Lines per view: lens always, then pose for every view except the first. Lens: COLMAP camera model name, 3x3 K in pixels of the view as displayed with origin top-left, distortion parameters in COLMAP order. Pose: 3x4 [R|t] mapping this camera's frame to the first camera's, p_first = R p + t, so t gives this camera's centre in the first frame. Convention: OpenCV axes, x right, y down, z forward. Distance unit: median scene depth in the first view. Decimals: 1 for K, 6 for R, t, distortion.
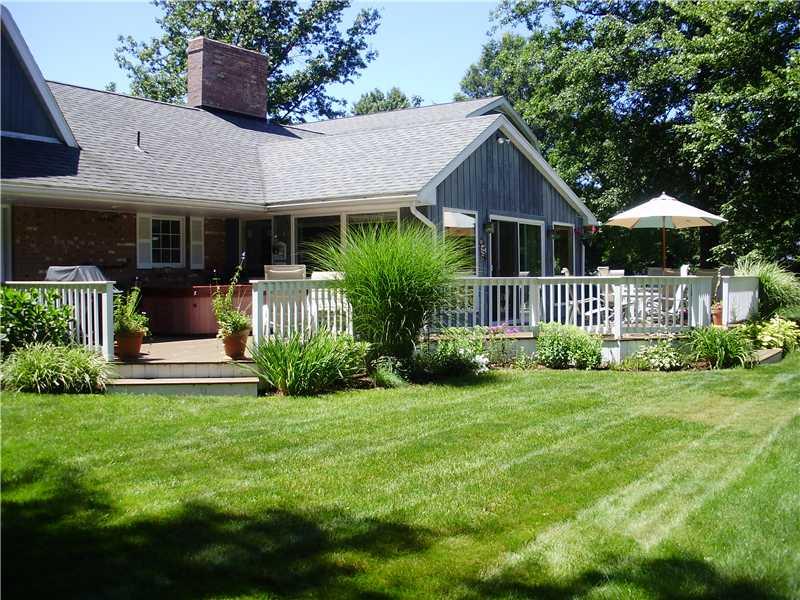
lens RADIAL K [[739.0, 0, 400.0], [0, 739.0, 300.0], [0, 0, 1]] dist [-0.234654, 0.285944]
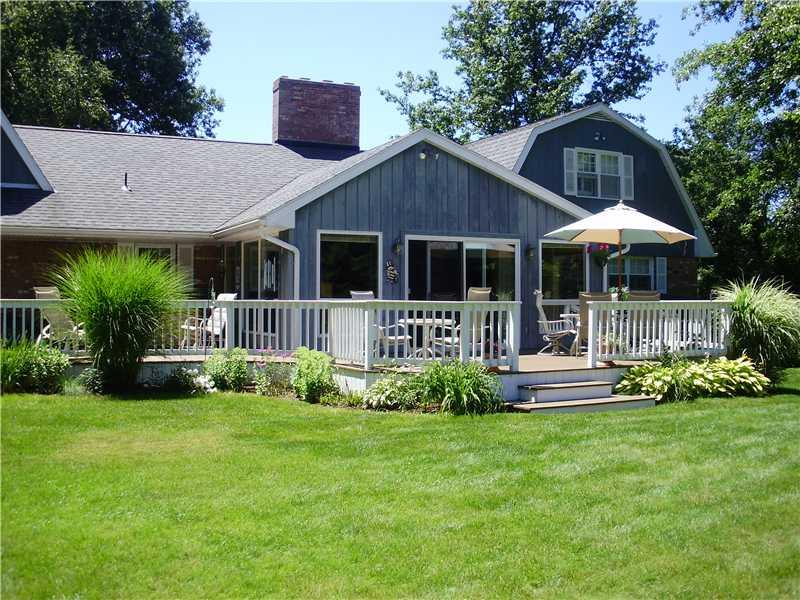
lens RADIAL K [[739.0, 0, 400.0], [0, 739.0, 300.0], [0, 0, 1]] dist [-0.234654, 0.285944]
pose [[0.900087, 0.008842, -0.435621, 0.512084], [-0.021688, 0.999464, -0.024526, -0.008082], [0.435170, 0.031523, 0.899796, 0.136195]]
